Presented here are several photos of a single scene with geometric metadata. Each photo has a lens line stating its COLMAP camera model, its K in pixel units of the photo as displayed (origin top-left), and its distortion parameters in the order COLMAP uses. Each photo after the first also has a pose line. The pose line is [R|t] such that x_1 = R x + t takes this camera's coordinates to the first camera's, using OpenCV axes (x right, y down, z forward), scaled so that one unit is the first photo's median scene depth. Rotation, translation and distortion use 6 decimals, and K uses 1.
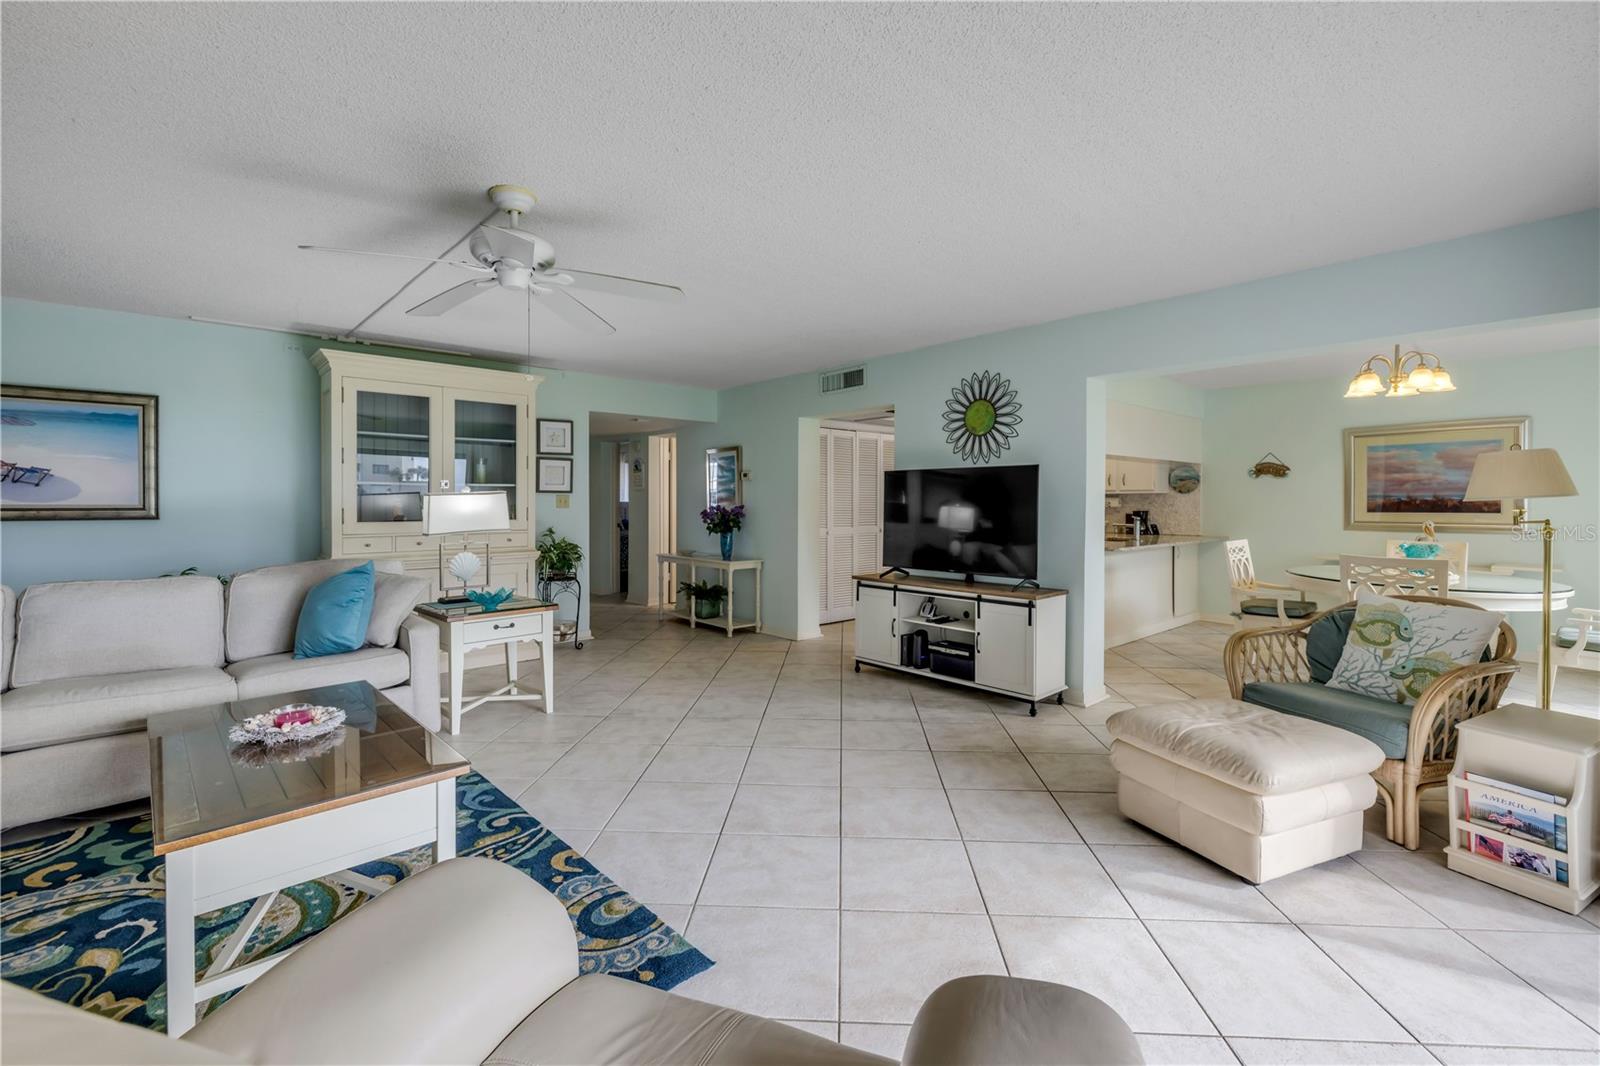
lens RADIAL K [[683.7, 0, 800.5], [0, 683.7, 506.8], [0, 0, 1]] dist [0.000790, 0.000195]
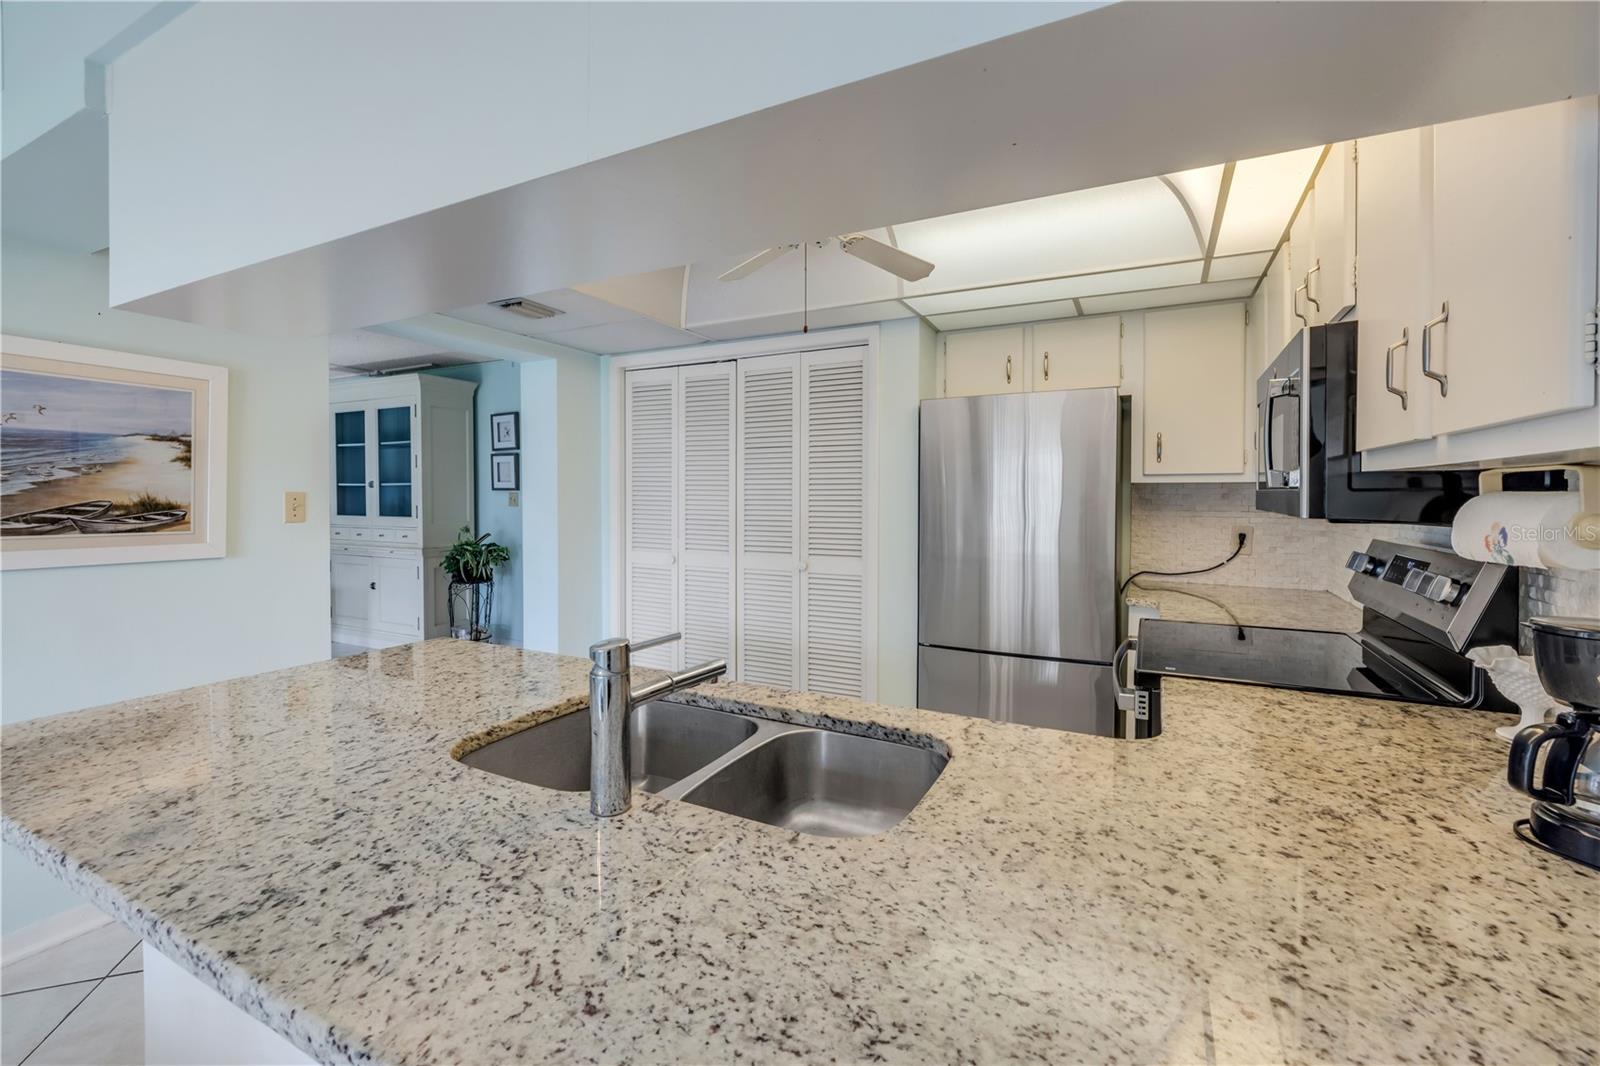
lens RADIAL K [[683.7, 0, 817.3], [0, 683.7, 506.1], [0, 0, 1]] dist [0.000790, 0.000195]
pose [[0.375262, 0.016700, -0.926768, 0.831632], [-0.006101, 0.999861, 0.015546, -0.019599], [0.926899, -0.000180, 0.375312, 1.282785]]
